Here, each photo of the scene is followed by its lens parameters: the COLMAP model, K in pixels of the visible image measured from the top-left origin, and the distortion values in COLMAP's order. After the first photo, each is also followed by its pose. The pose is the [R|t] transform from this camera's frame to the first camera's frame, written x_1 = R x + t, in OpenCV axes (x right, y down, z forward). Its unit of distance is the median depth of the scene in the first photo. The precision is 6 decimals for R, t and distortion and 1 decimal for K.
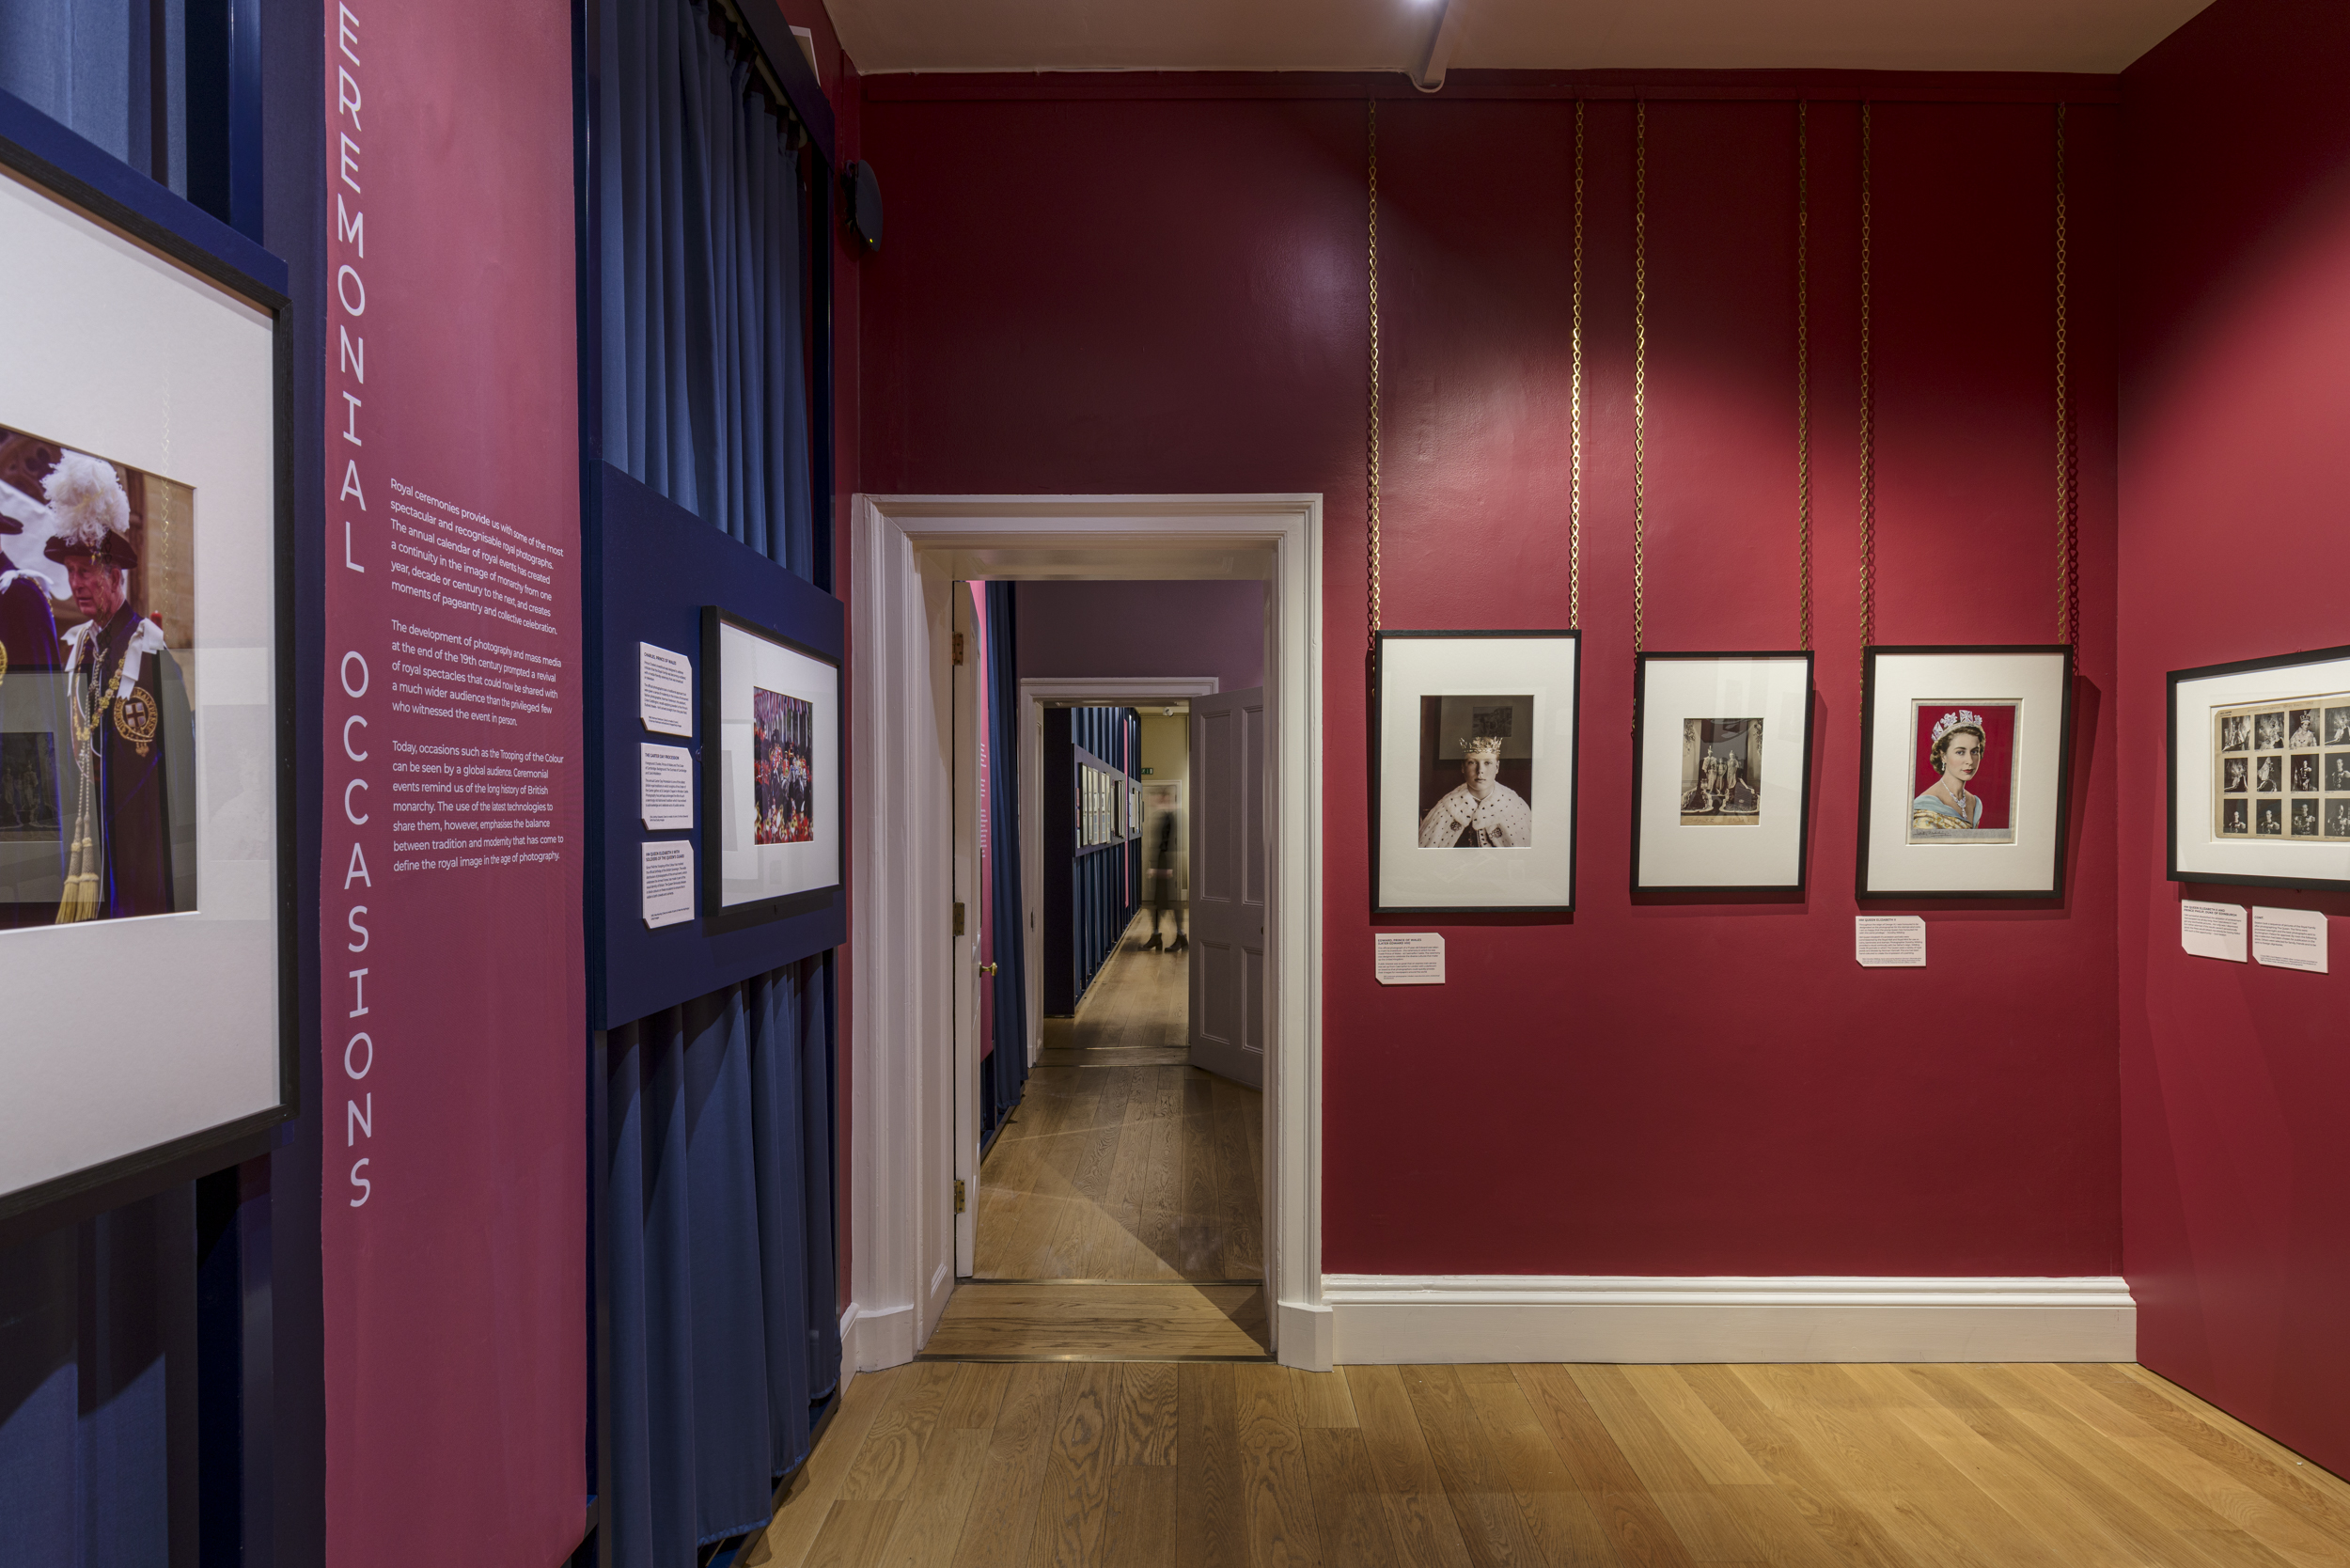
lens RADIAL K [[1295.0, 0, 1175.0], [0, 1295.0, 784.0], [0, 0, 1]] dist [-0.000389, -0.000172]
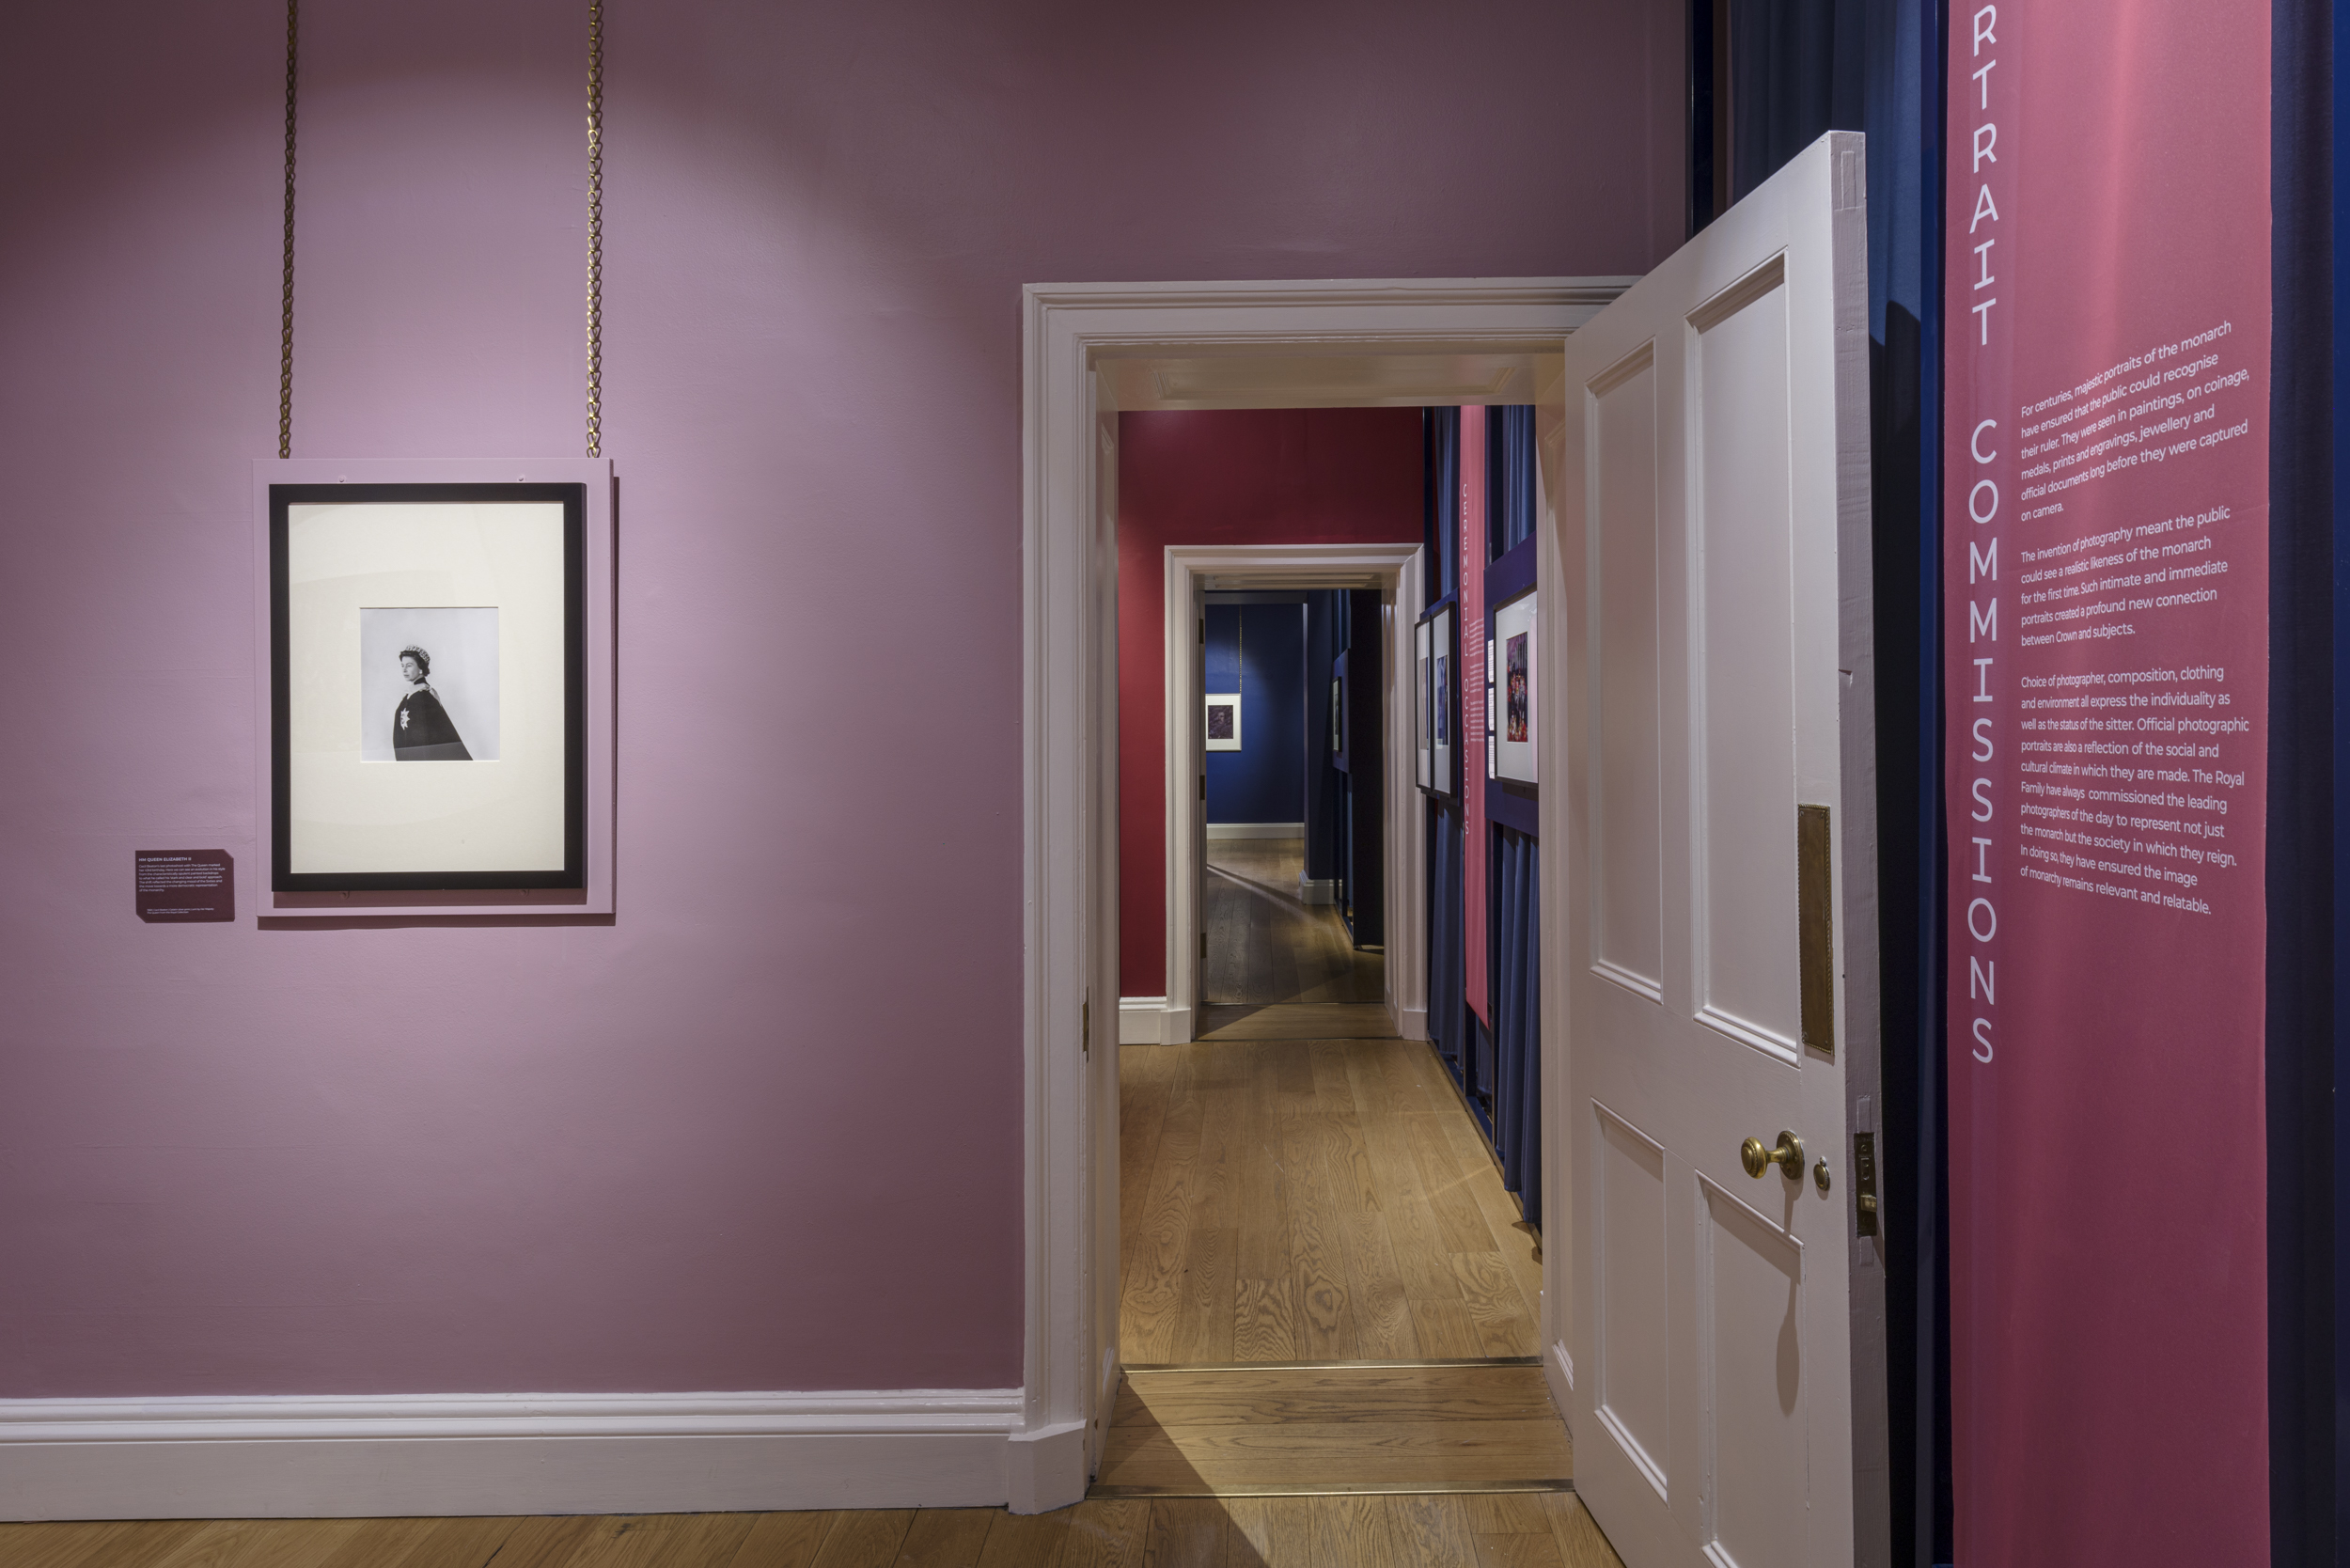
lens RADIAL K [[1289.9, 0, 1175.0], [0, 1289.9, 784.0], [0, 0, 1]] dist [-0.001067, -0.000336]
pose [[-0.998458, 0.010629, 0.054479, -0.010664], [0.010930, 0.999927, 0.005236, 0.063465], [-0.054420, 0.005823, -0.998501, 1.993638]]
